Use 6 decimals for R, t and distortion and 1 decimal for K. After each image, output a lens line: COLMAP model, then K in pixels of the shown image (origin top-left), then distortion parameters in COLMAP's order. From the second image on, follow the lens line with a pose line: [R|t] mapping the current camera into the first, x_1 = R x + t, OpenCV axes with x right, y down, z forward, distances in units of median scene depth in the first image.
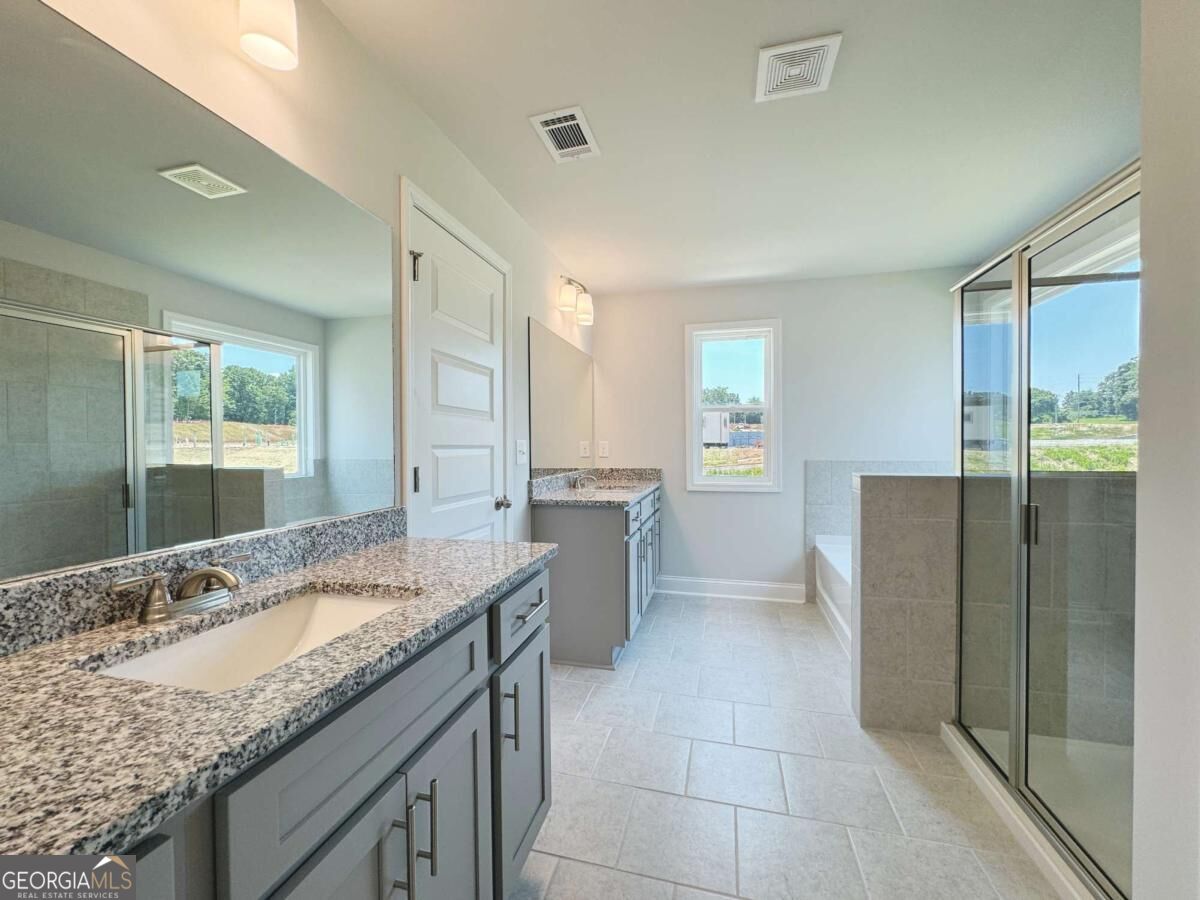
lens RADIAL K [[479.3, 0, 594.7], [0, 479.3, 453.2], [0, 0, 1]] dist [0.000922, -0.000699]
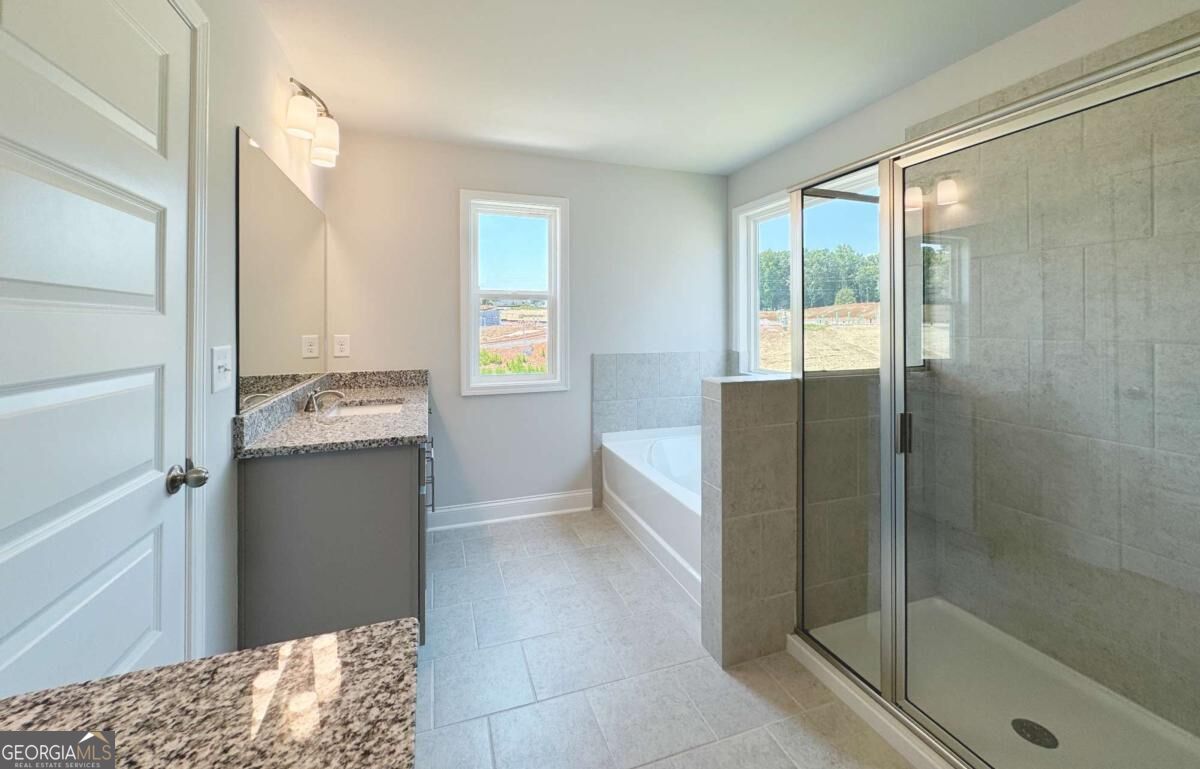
lens RADIAL K [[482.7, 0, 599.7], [0, 482.7, 320.6], [0, 0, 1]] dist [0.001149, -0.000049]
pose [[0.826045, 0.005889, 0.563573, -0.085183], [0.009214, 0.999671, -0.023951, -0.030929], [-0.563528, 0.024978, 0.825719, 0.239560]]
